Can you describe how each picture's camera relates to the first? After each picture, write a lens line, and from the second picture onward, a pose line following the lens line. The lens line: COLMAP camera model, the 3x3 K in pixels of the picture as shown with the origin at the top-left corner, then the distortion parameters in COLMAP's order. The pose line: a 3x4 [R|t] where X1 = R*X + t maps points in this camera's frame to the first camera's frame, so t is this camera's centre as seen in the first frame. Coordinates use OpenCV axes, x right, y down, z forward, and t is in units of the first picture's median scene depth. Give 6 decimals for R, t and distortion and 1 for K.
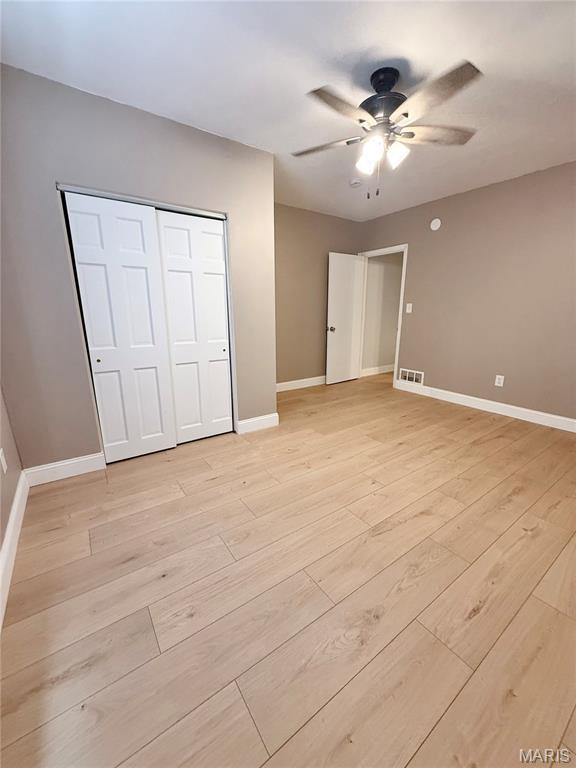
lens RADIAL K [[305.7, 0, 288.0], [0, 305.7, 384.0], [0, 0, 1]] dist [0.000110, 0.000306]
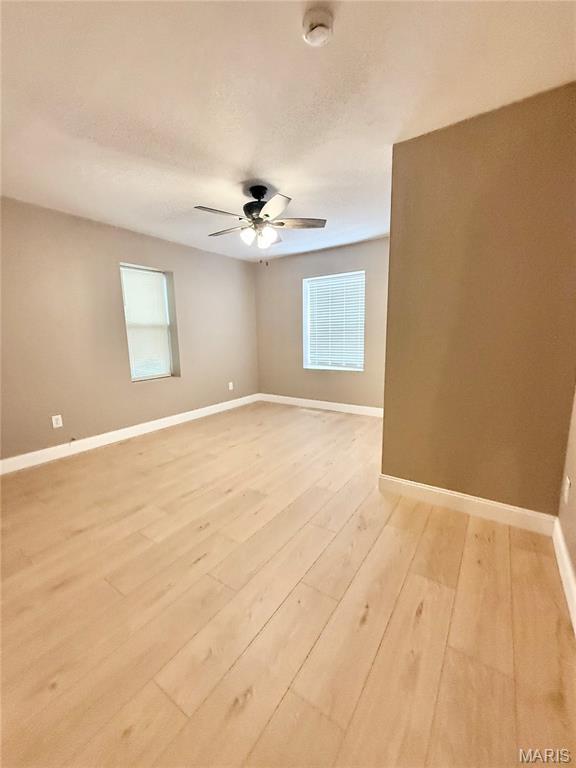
lens RADIAL K [[305.7, 0, 288.0], [0, 305.7, 384.0], [0, 0, 1]] dist [0.000110, 0.000306]
pose [[-0.935445, 0.083168, -0.343548, 0.484763], [-0.060706, 0.919685, 0.387936, -0.449292], [0.348220, 0.383748, -0.855266, 1.694463]]
